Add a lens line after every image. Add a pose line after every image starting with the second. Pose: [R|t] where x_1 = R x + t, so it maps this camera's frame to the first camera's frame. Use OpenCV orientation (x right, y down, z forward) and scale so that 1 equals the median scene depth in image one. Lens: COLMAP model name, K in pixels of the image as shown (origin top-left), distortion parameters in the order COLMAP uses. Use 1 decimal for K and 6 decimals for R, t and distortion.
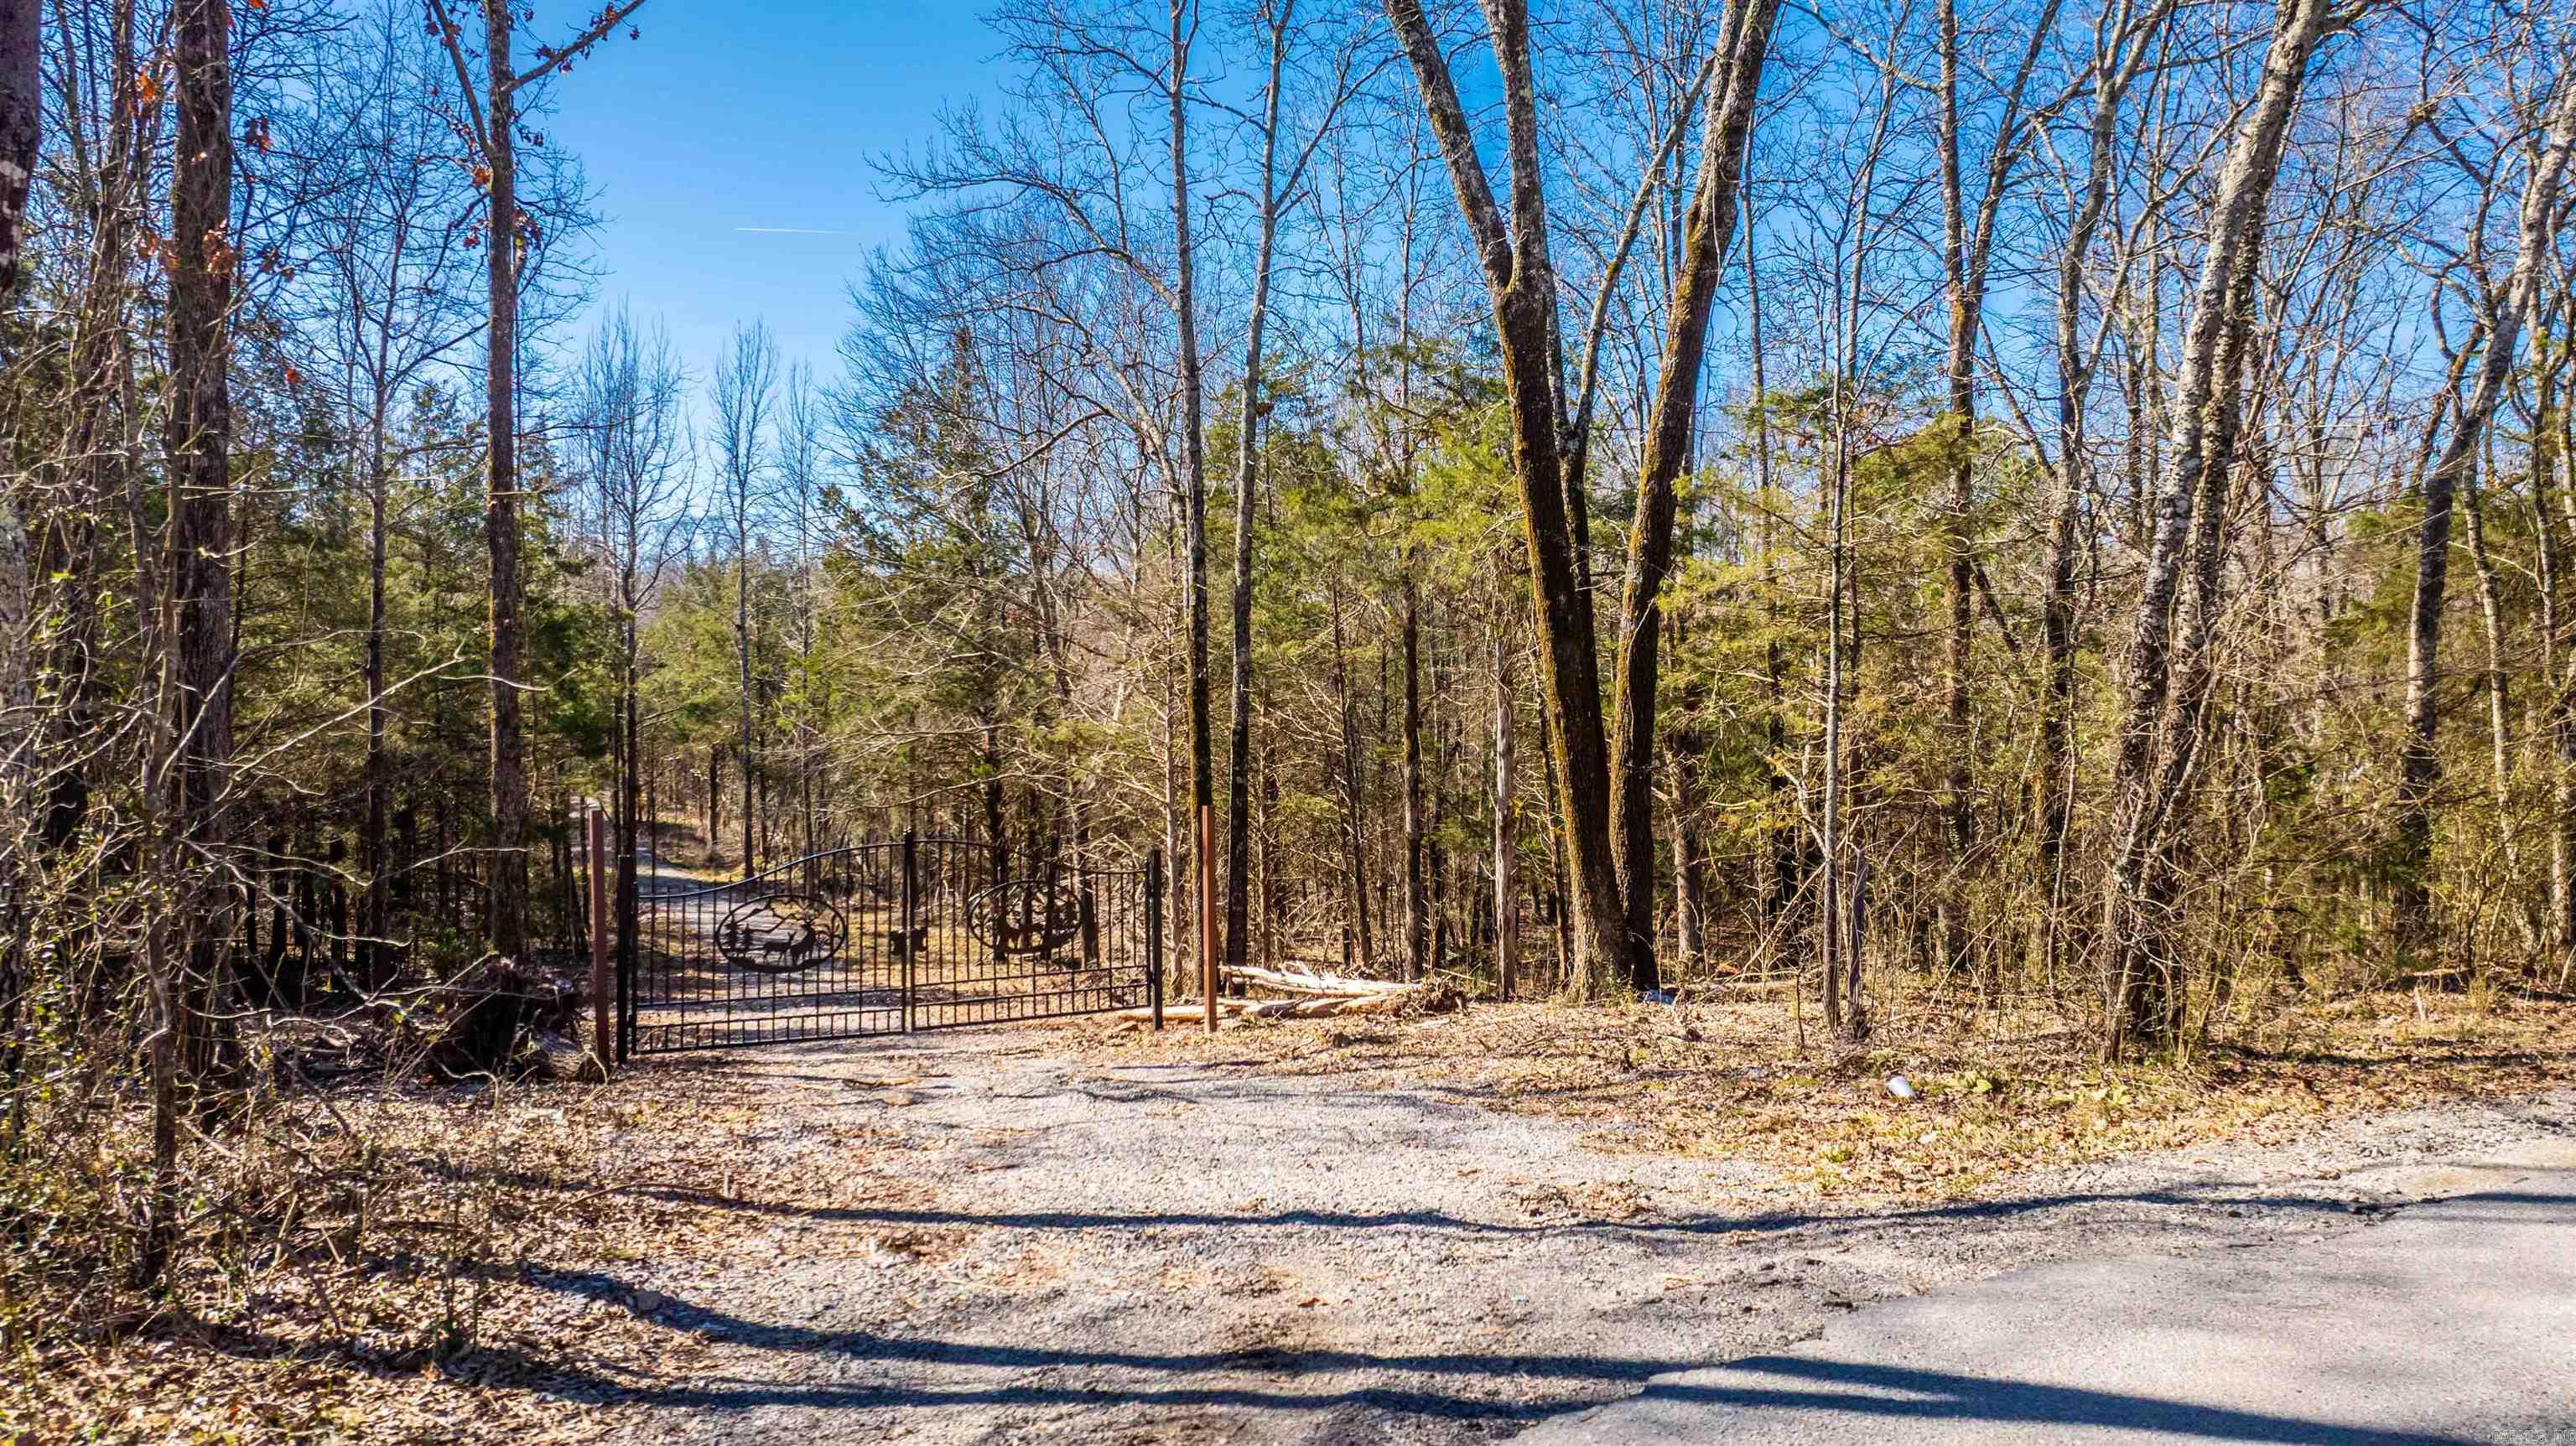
lens RADIAL K [[1801.6, 0, 1294.0], [0, 1801.6, 719.6], [0, 0, 1]] dist [-0.032493, 0.020957]
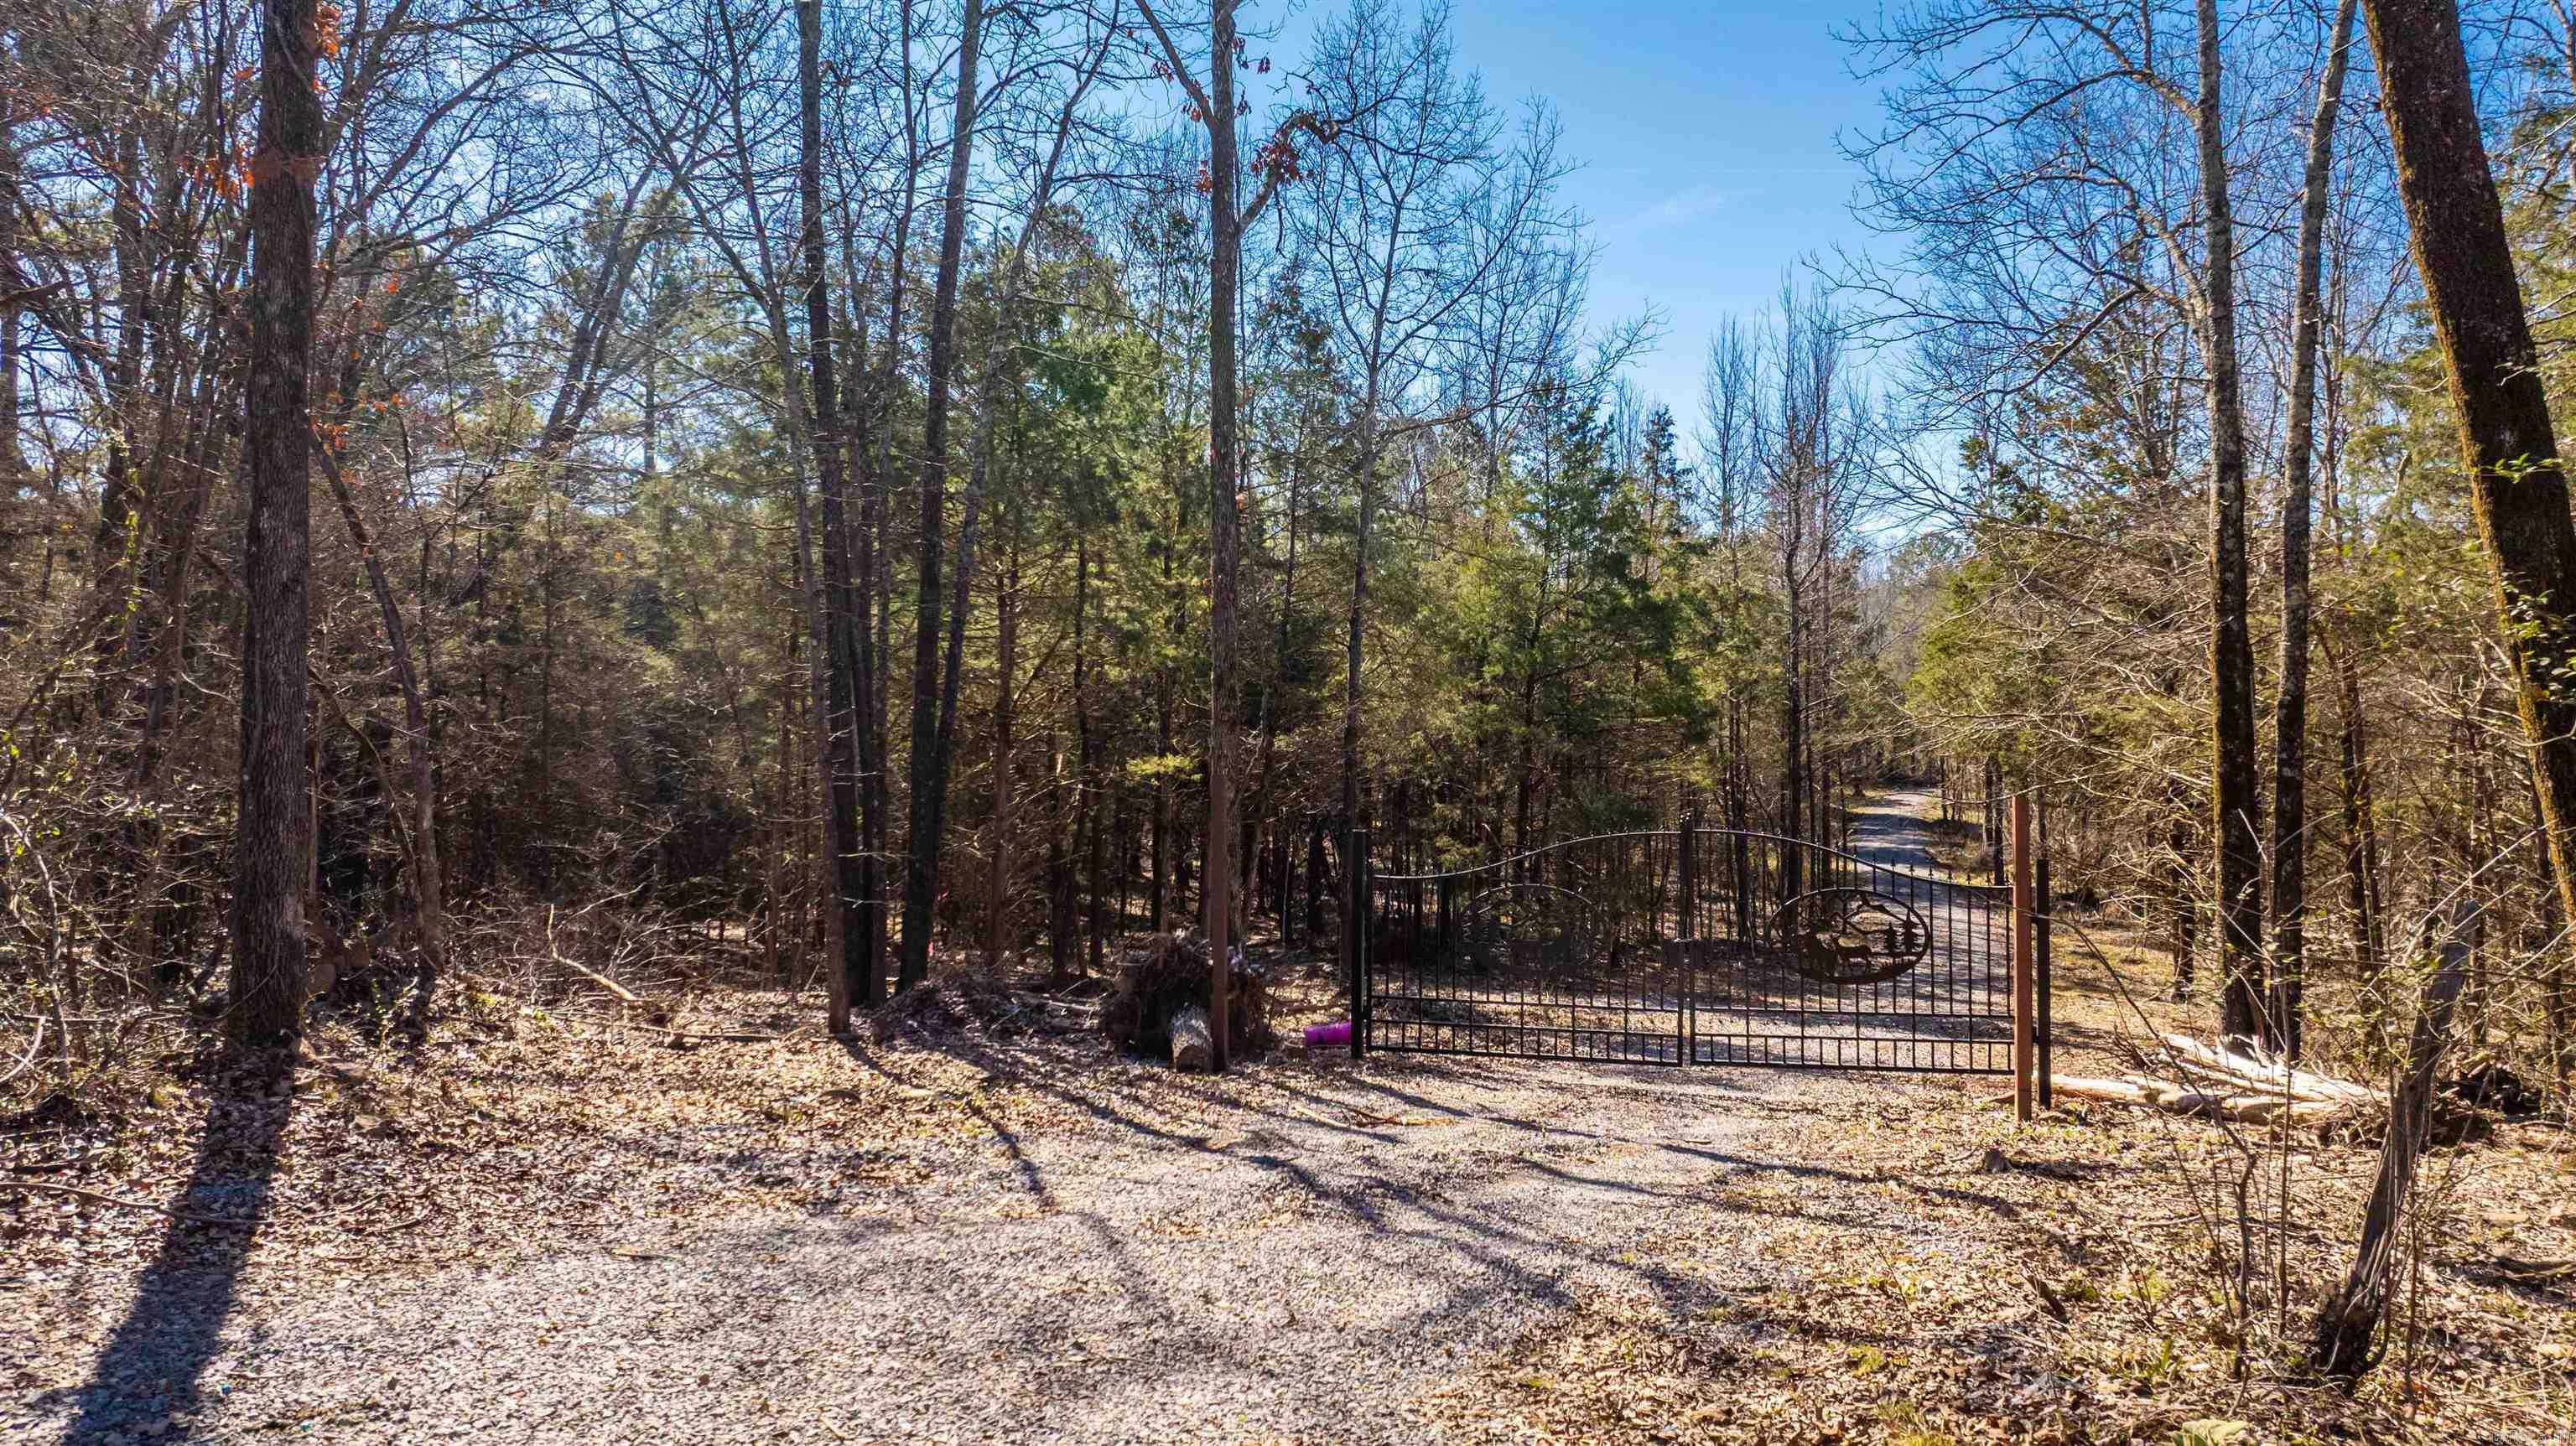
lens RADIAL K [[1801.6, 0, 1294.0], [0, 1801.6, 719.6], [0, 0, 1]] dist [-0.032493, 0.020957]
pose [[0.734794, 0.001003, -0.678289, 0.182331], [-0.001928, 0.999998, -0.000611, 0.016057], [0.678287, 0.001757, 0.734795, 0.250624]]
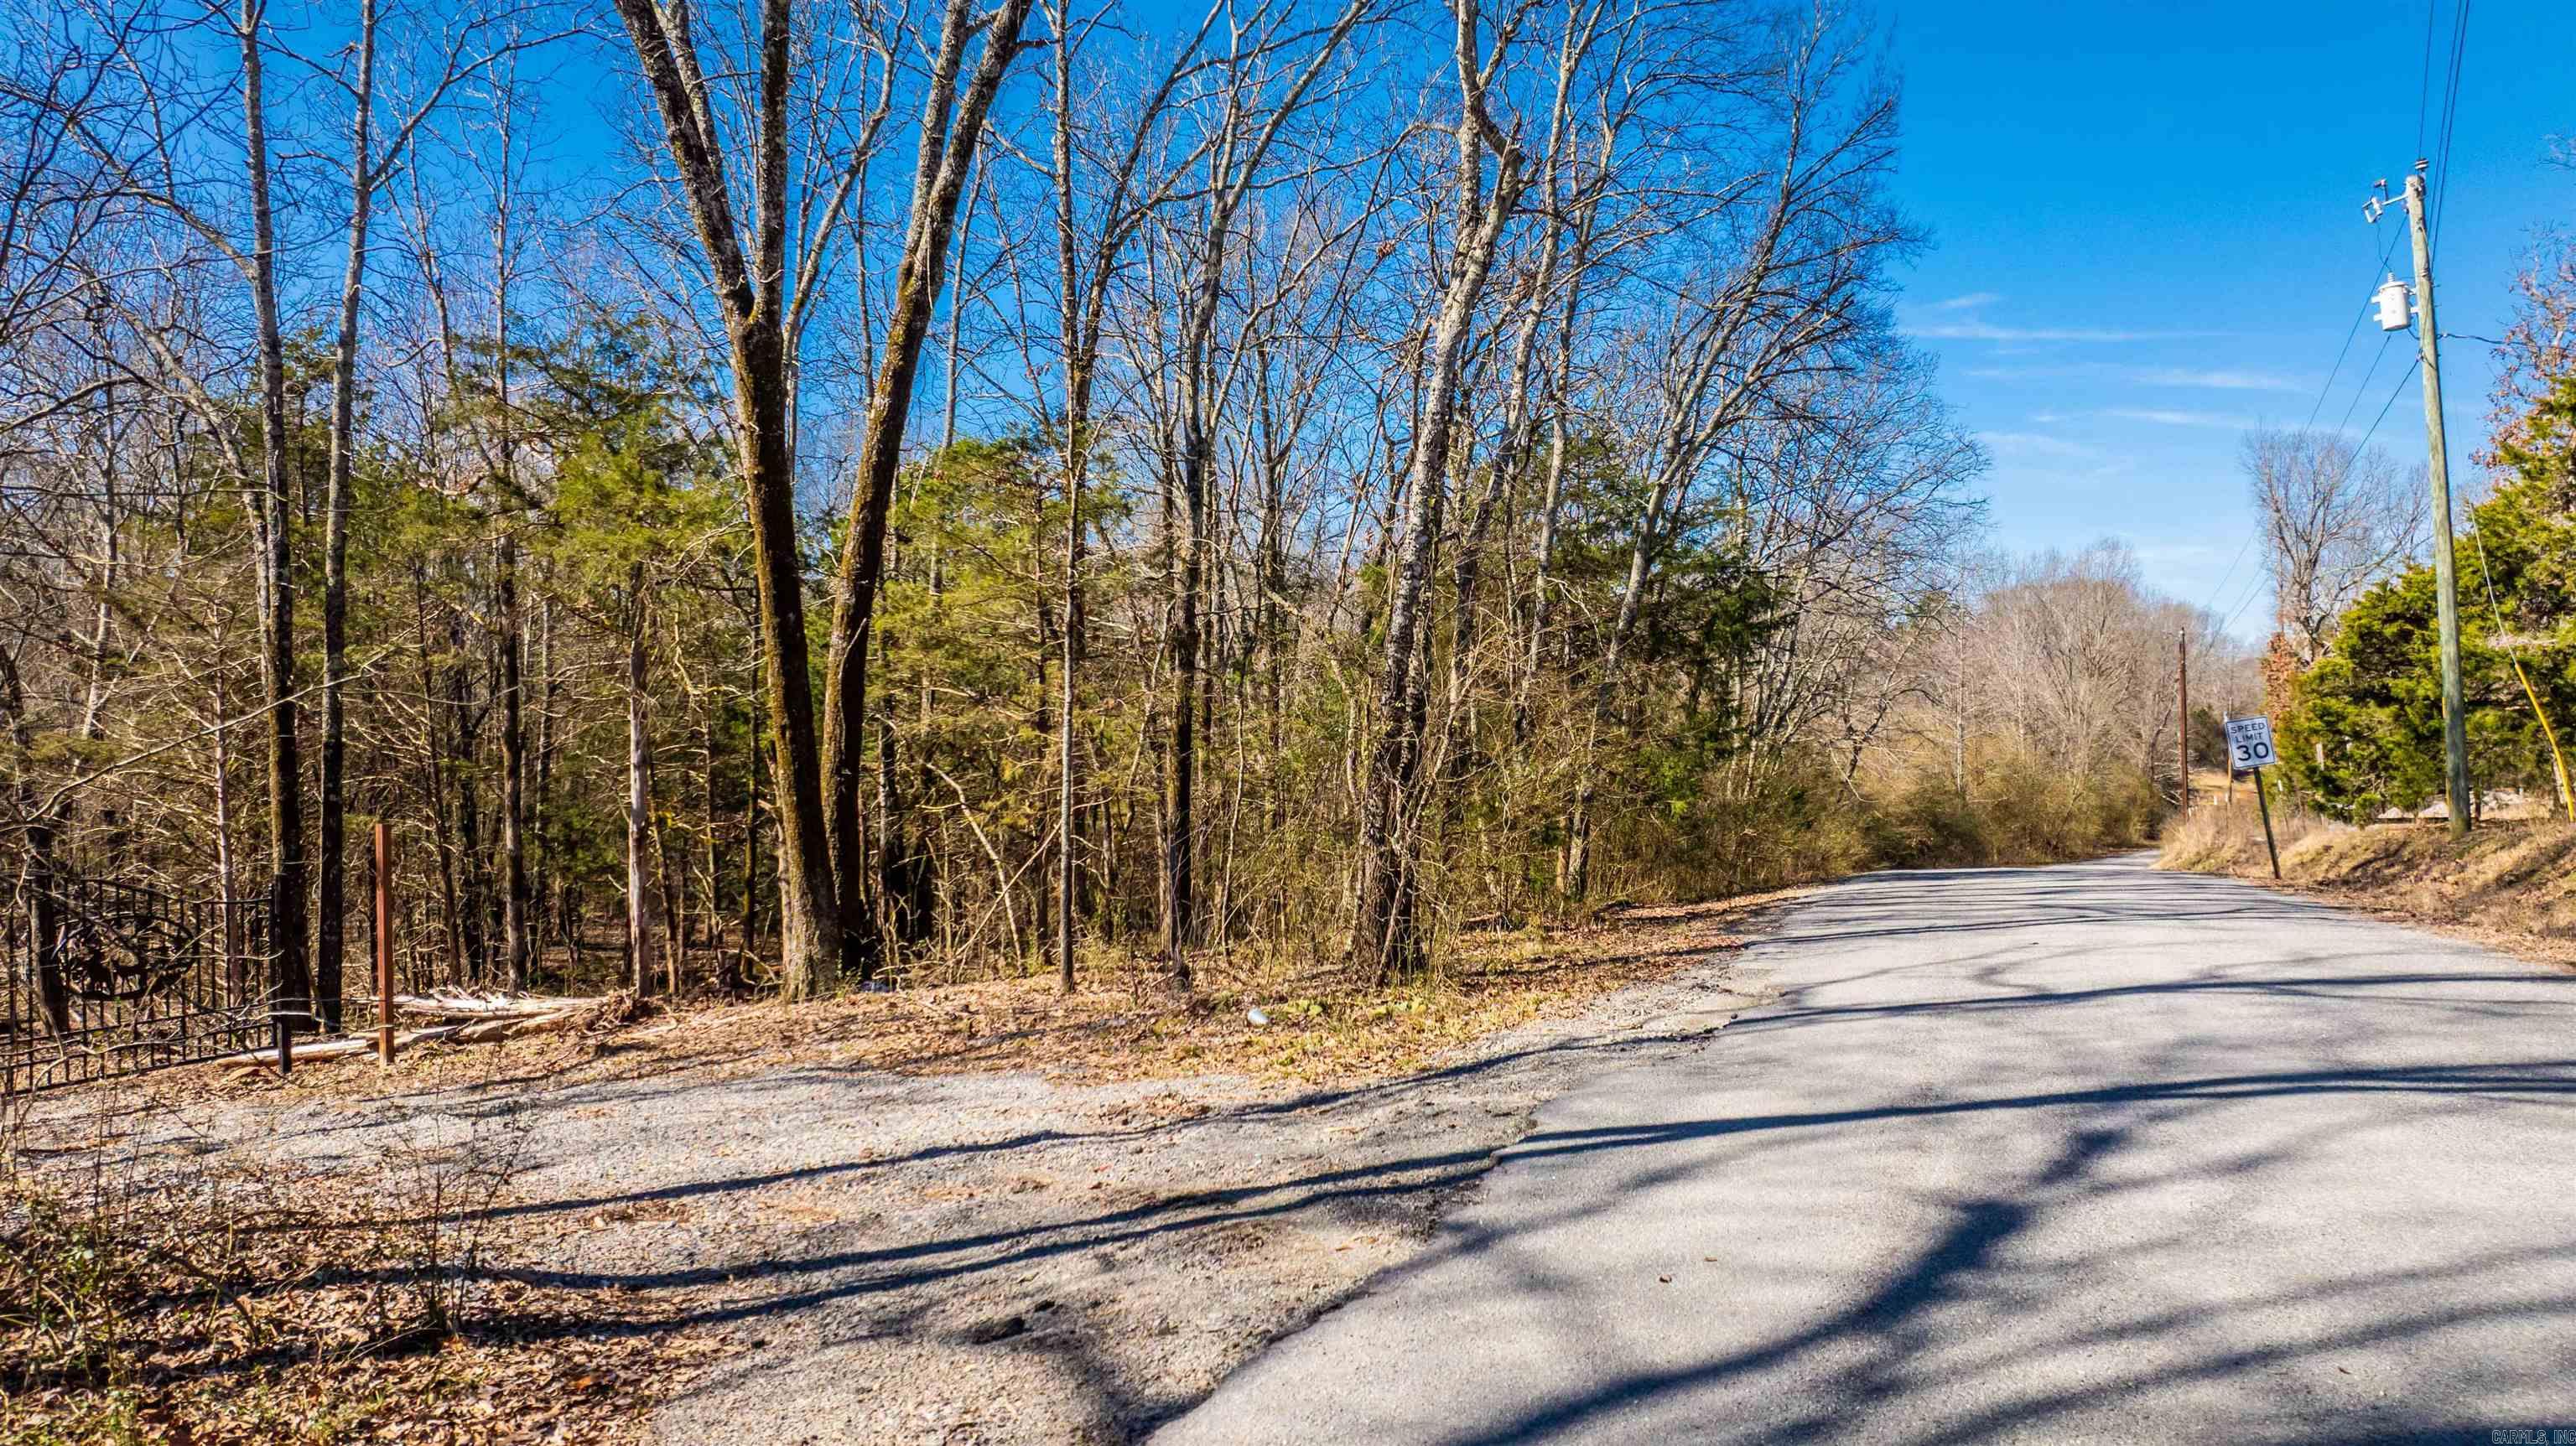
lens RADIAL K [[1801.6, 0, 1294.0], [0, 1801.6, 719.6], [0, 0, 1]] dist [-0.032493, 0.020957]
pose [[0.839056, 0.000828, 0.544045, -0.131725], [0.002914, 0.999978, -0.006017, 0.000472], [-0.544037, 0.006634, 0.839035, -0.035736]]
